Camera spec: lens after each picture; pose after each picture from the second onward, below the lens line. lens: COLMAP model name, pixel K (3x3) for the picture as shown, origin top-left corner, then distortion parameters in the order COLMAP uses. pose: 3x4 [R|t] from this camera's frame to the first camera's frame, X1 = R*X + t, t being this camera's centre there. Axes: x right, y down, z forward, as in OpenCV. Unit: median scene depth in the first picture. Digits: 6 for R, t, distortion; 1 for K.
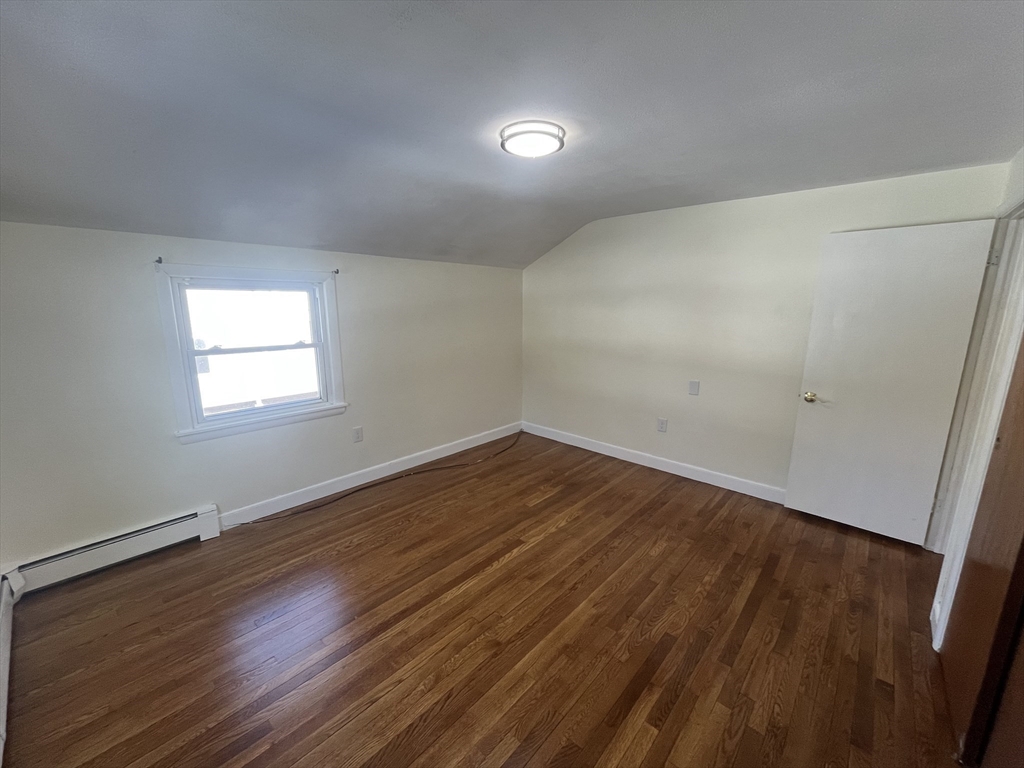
lens RADIAL K [[412.5, 0, 510.4], [0, 412.5, 386.0], [0, 0, 1]] dist [-0.002923, -0.000421]
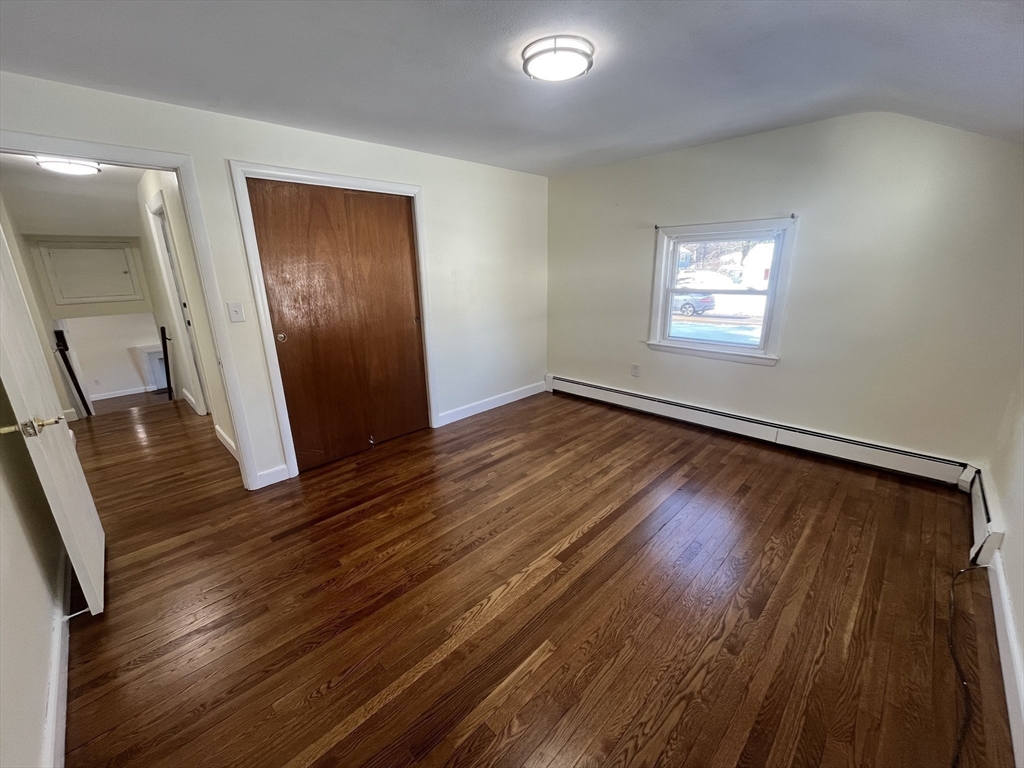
lens RADIAL K [[412.5, 0, 510.4], [0, 412.5, 386.0], [0, 0, 1]] dist [-0.002923, -0.000421]
pose [[-0.998835, 0.000183, 0.048246, 0.078437], [0.022386, 0.887588, 0.460094, -0.262447], [-0.042738, 0.460638, -0.886558, 1.484933]]
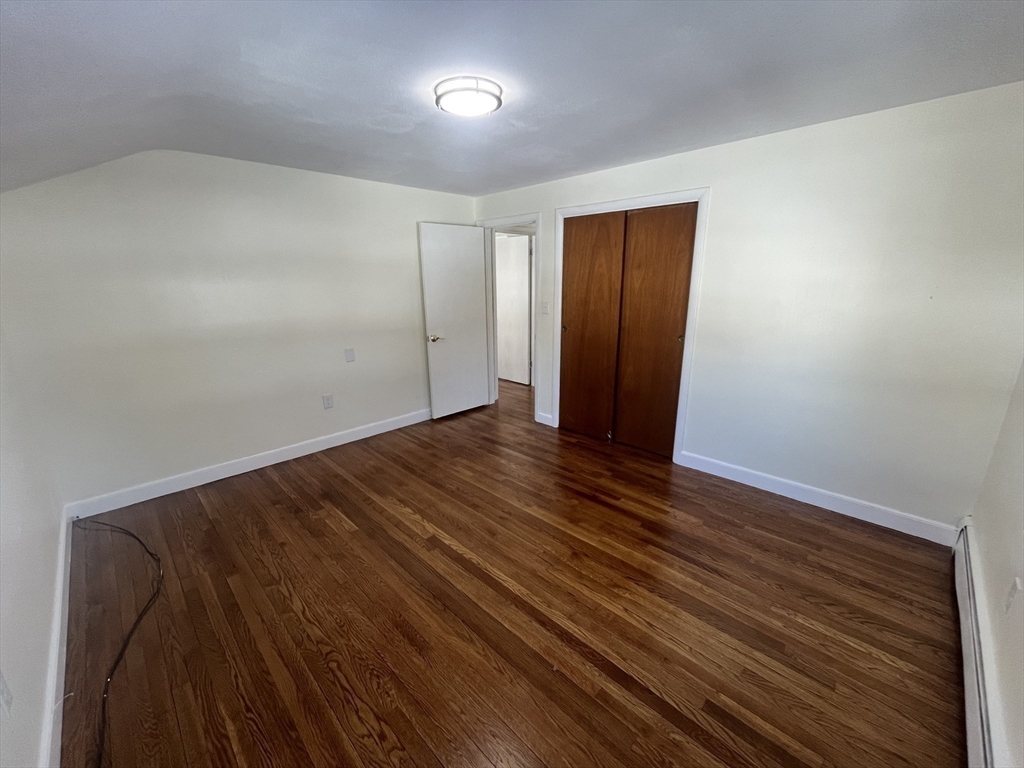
lens RADIAL K [[412.5, 0, 510.4], [0, 412.5, 386.0], [0, 0, 1]] dist [-0.002923, -0.000421]
pose [[0.044790, -0.265761, 0.962998, -0.724167], [0.208418, 0.945239, 0.251166, -0.126591], [-0.977014, 0.189456, 0.097727, 0.651131]]
